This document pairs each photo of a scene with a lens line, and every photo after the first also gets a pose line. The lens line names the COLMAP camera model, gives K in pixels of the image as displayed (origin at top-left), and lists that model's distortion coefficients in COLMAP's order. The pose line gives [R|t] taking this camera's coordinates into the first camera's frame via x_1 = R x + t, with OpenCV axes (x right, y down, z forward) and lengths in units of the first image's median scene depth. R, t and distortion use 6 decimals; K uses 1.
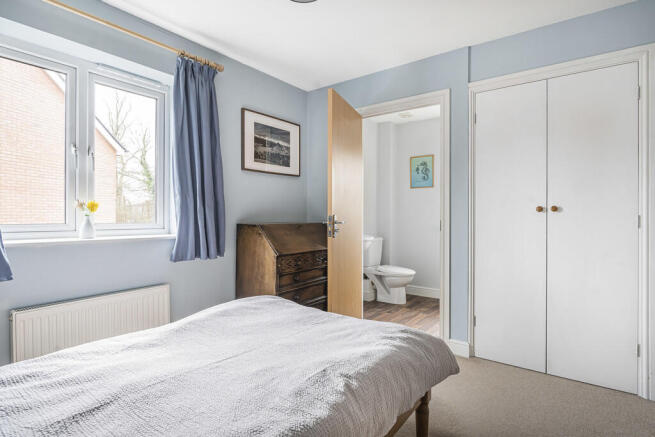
lens RADIAL K [[345.0, 0, 327.5], [0, 345.0, 218.5], [0, 0, 1]] dist [-0.000069, -0.000048]
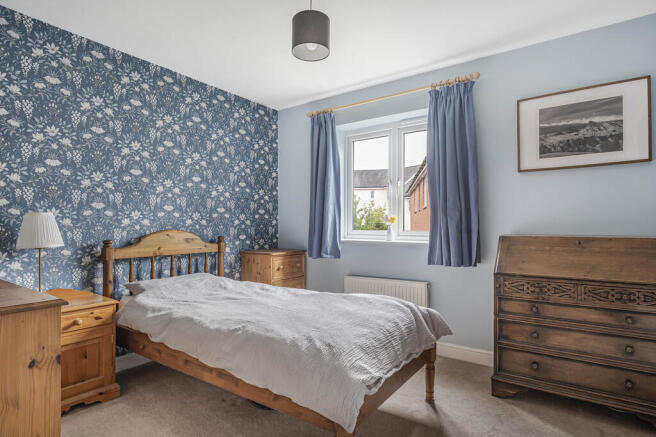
lens RADIAL K [[356.3, 0, 327.2], [0, 356.3, 227.0], [0, 0, 1]] dist [-0.000323, -0.000195]
pose [[0.023544, 0.006839, -0.999699, 0.627778], [-0.009879, 0.999929, 0.006608, -0.005413], [0.999674, 0.009720, 0.023610, 0.500453]]
